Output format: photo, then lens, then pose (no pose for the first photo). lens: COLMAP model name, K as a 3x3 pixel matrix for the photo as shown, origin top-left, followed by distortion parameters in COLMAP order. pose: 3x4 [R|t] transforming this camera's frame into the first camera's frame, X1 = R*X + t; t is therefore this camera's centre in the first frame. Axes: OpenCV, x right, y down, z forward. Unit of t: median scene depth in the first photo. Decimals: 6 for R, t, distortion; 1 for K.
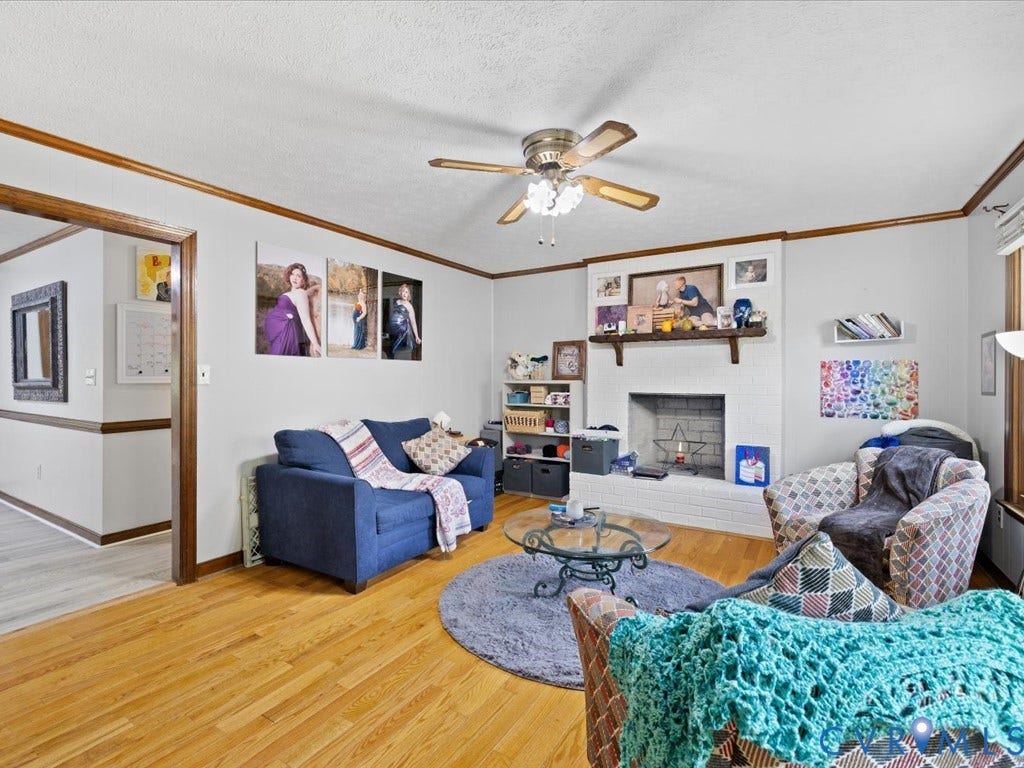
lens RADIAL K [[493.4, 0, 509.3], [0, 493.4, 379.9], [0, 0, 1]] dist [0.001992, 0.000079]
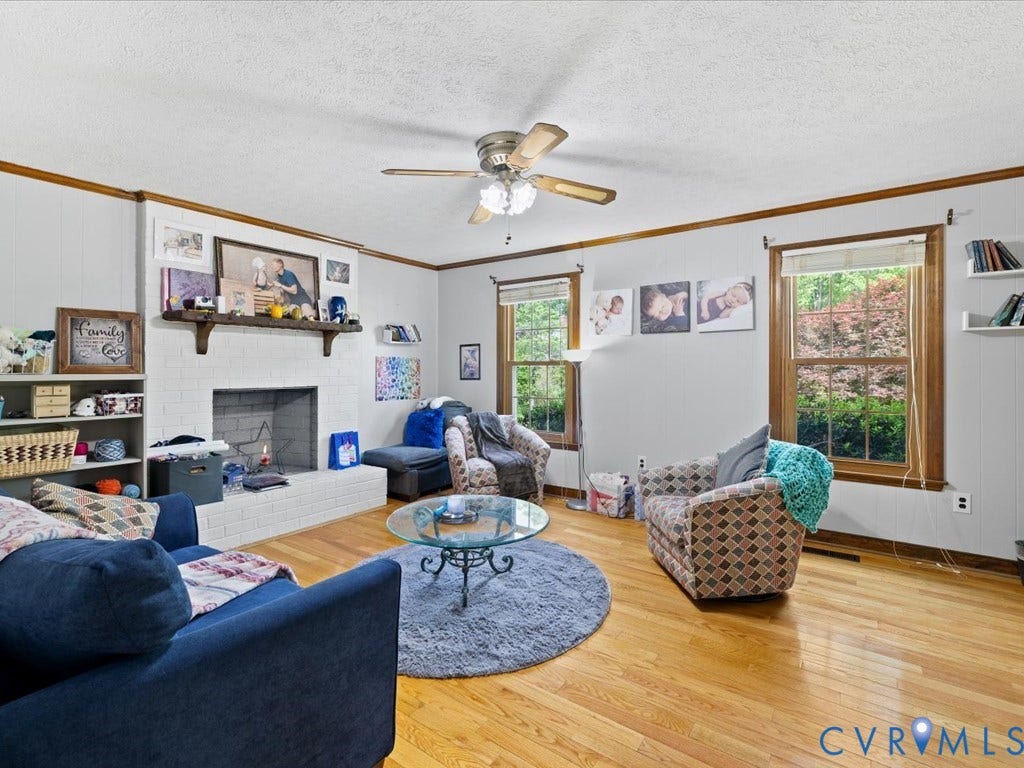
lens RADIAL K [[493.4, 0, 500.0], [0, 493.4, 369.3], [0, 0, 1]] dist [0.001992, 0.000079]
pose [[0.063261, -0.000836, 0.997997, -0.539995], [0.003895, 0.999992, 0.000591, -0.004552], [-0.997989, 0.003850, 0.063264, 0.545561]]
